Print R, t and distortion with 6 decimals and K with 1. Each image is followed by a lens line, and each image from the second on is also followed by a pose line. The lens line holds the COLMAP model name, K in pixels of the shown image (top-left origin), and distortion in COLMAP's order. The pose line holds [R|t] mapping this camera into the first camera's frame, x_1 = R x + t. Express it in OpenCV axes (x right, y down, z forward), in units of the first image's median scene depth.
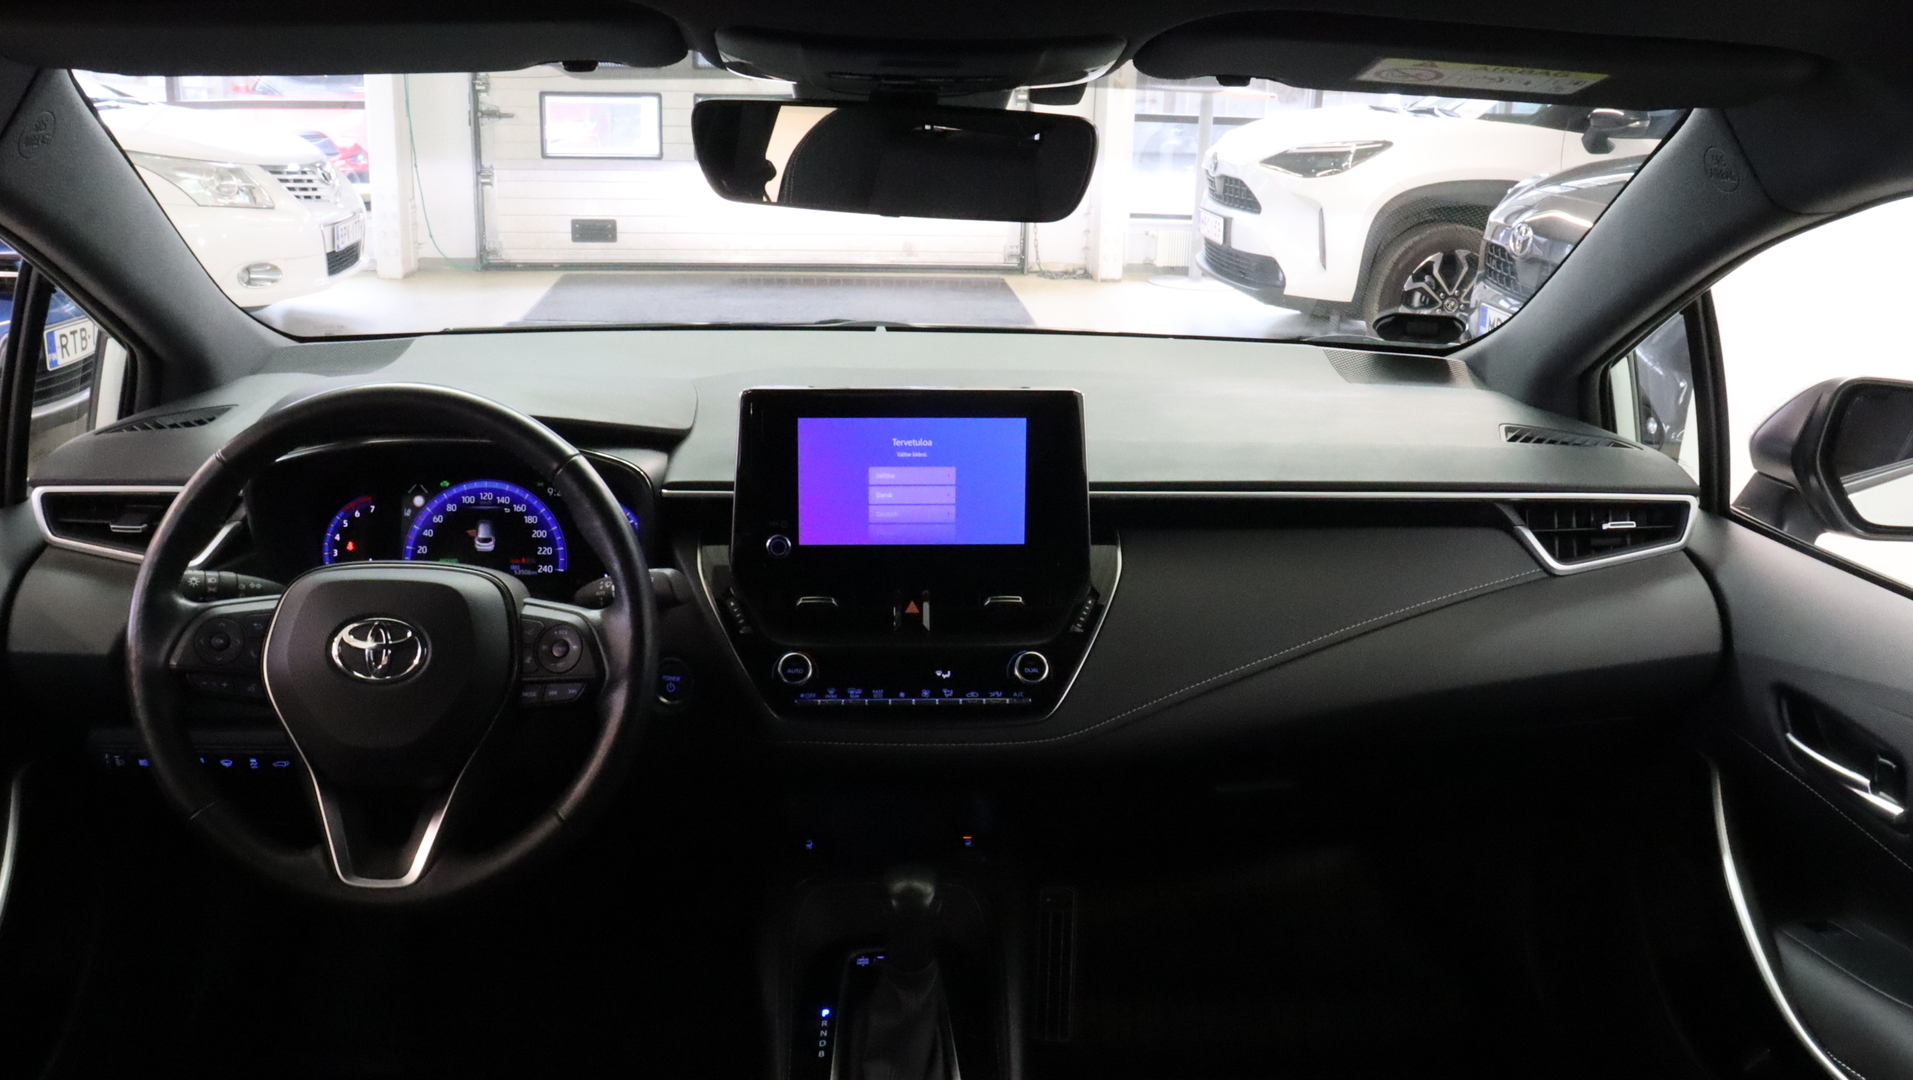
lens RADIAL K [[1626.5, 0, 964.0], [0, 1626.5, 503.5], [0, 0, 1]] dist [-0.173035, 0.180009]
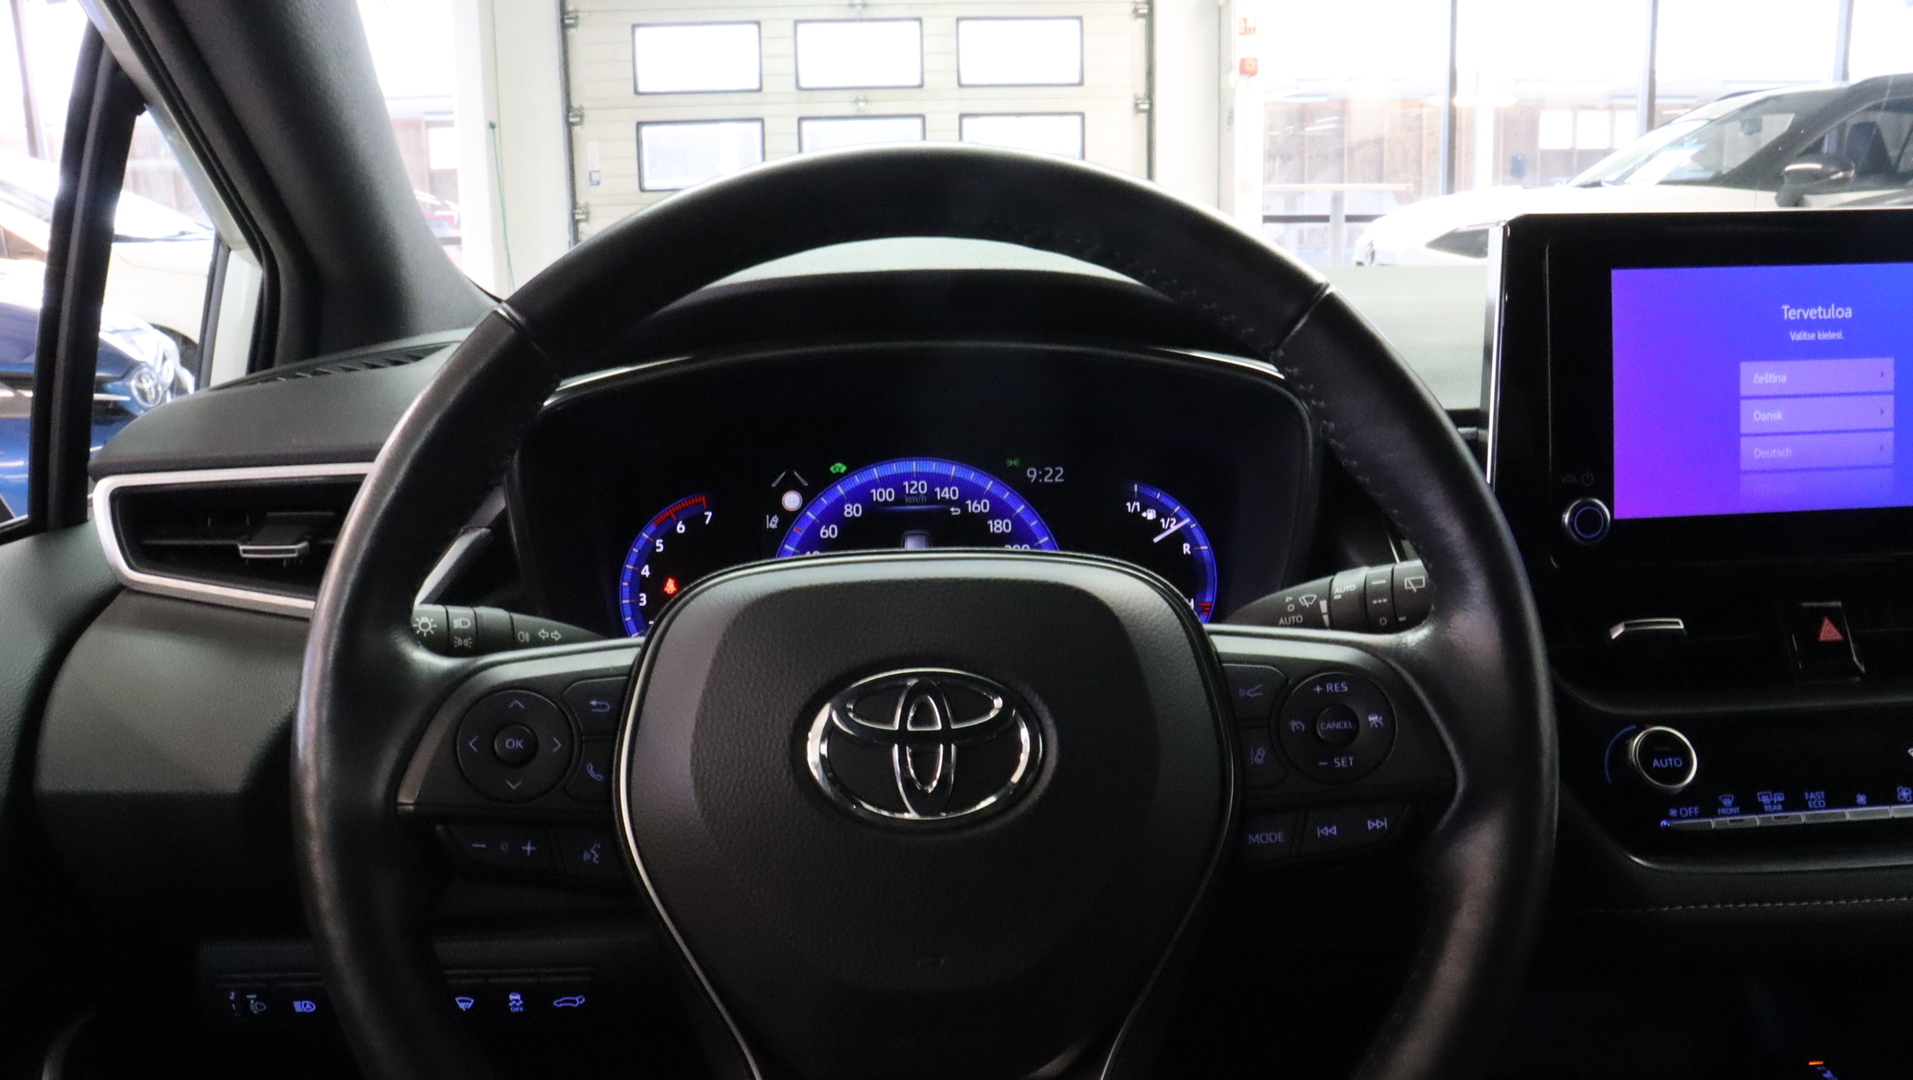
lens RADIAL K [[1556.4, 0, 965.9], [0, 1556.4, 510.6], [0, 0, 1]] dist [-0.177514, 0.178745]
pose [[0.998798, -0.042995, -0.023549, -0.295871], [0.040627, 0.994822, -0.093160, 0.059486], [0.027433, 0.092092, 0.995373, 0.516541]]
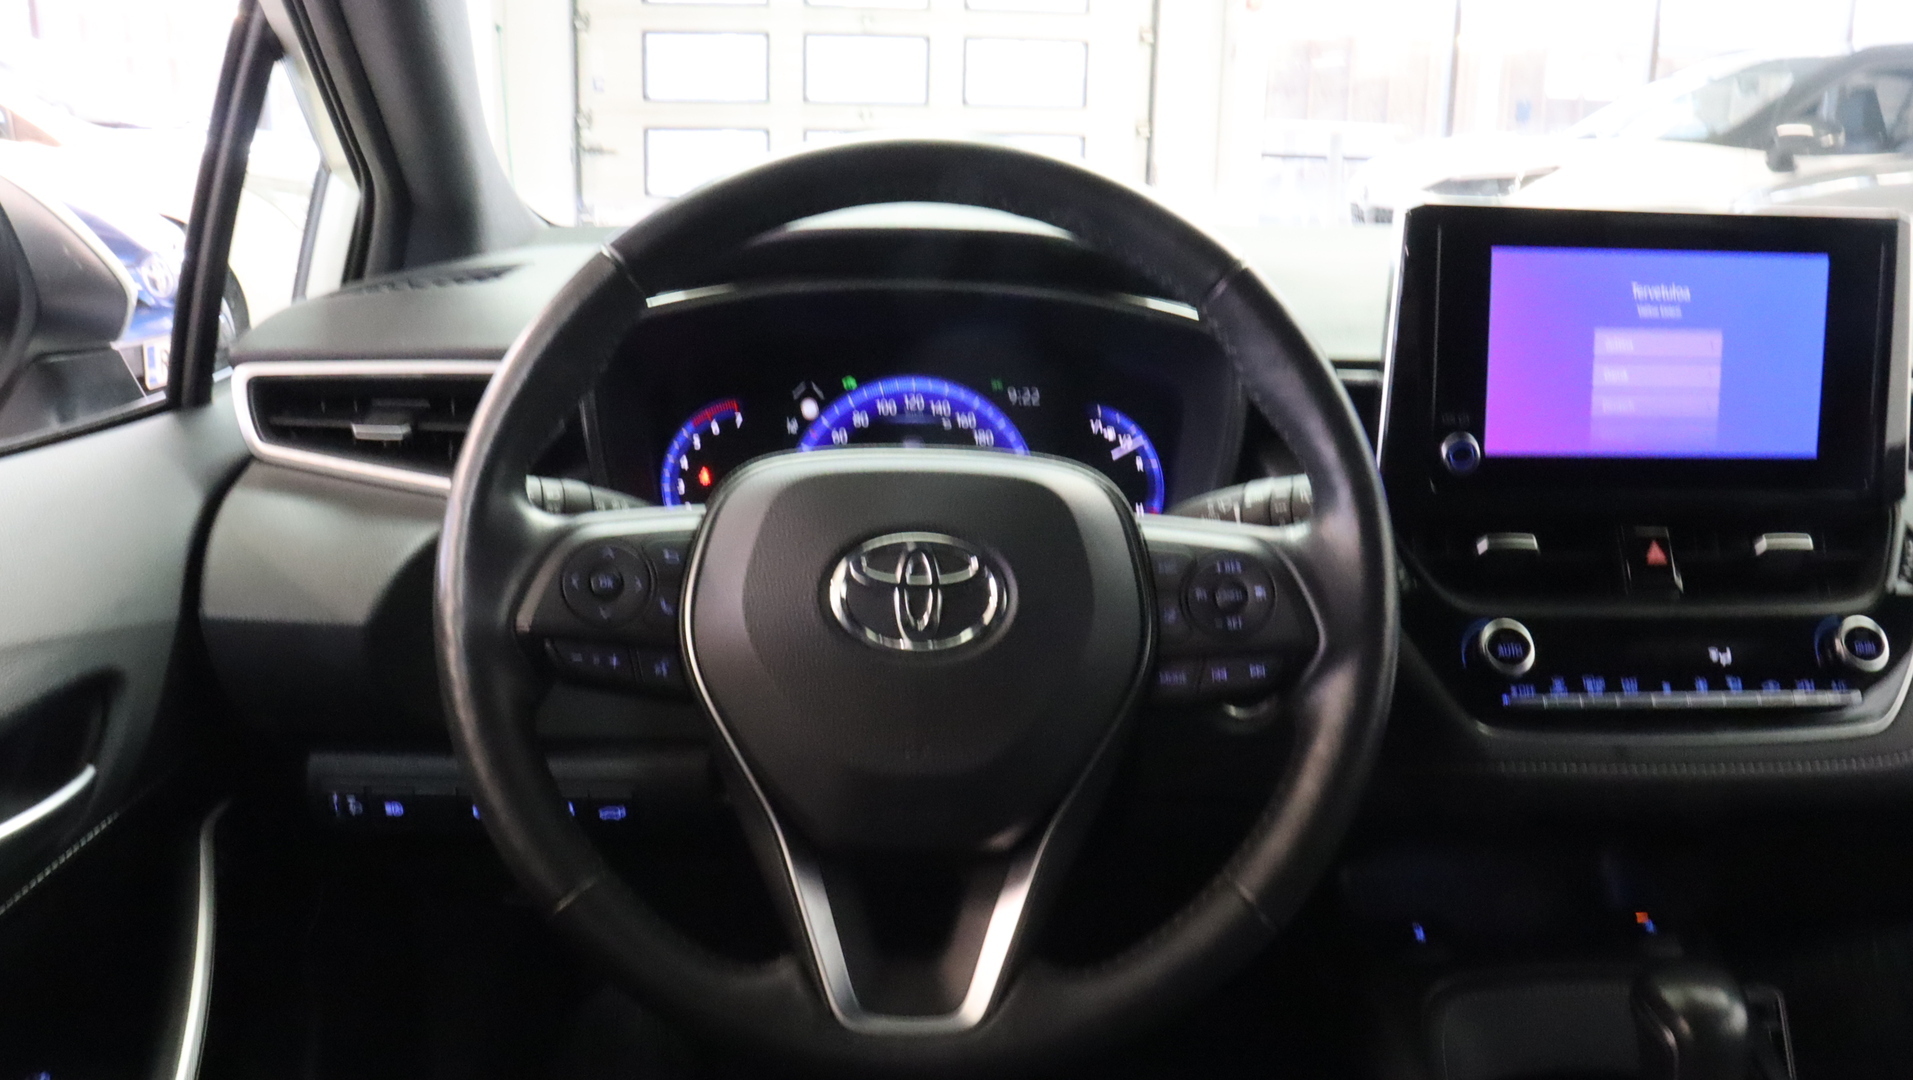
lens RADIAL K [[1573.8, 0, 957.8], [0, 1573.8, 501.5], [0, 0, 1]] dist [-0.171993, 0.183444]
pose [[0.999787, 0.001646, -0.020579, -0.294113], [-0.002659, 0.998781, -0.049285, 0.074460], [0.020473, 0.049329, 0.998573, 0.397849]]
